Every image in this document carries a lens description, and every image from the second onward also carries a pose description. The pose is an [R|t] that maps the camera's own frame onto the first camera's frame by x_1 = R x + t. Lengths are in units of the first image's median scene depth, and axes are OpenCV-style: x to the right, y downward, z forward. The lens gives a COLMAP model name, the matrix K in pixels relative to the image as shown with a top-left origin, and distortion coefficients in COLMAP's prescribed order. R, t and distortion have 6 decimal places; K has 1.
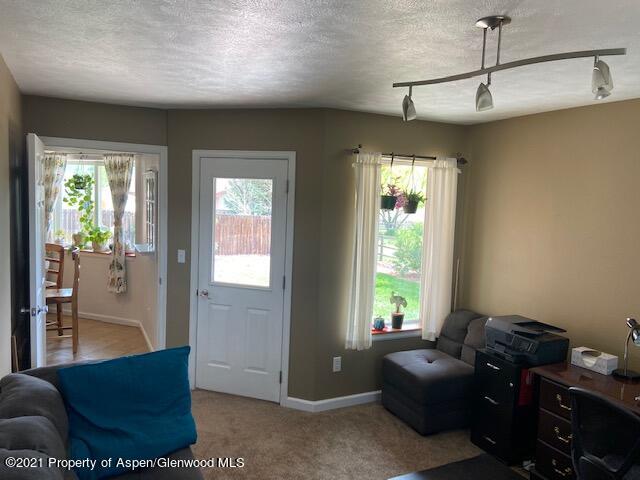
lens RADIAL K [[485.0, 0, 320.0], [0, 485.0, 240.0], [0, 0, 1]] dist [0.116355, -0.149793]
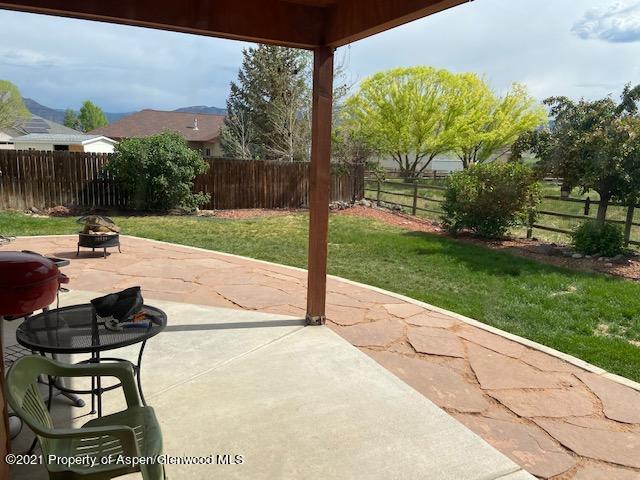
lens RADIAL K [[485.0, 0, 320.0], [0, 485.0, 240.0], [0, 0, 1]] dist [0.116355, -0.149793]
pose [[0.999968, -0.007710, 0.002157, -0.033280], [0.007461, 0.995138, 0.098208, 0.003084], [-0.002903, -0.098189, 0.995164, 0.194550]]
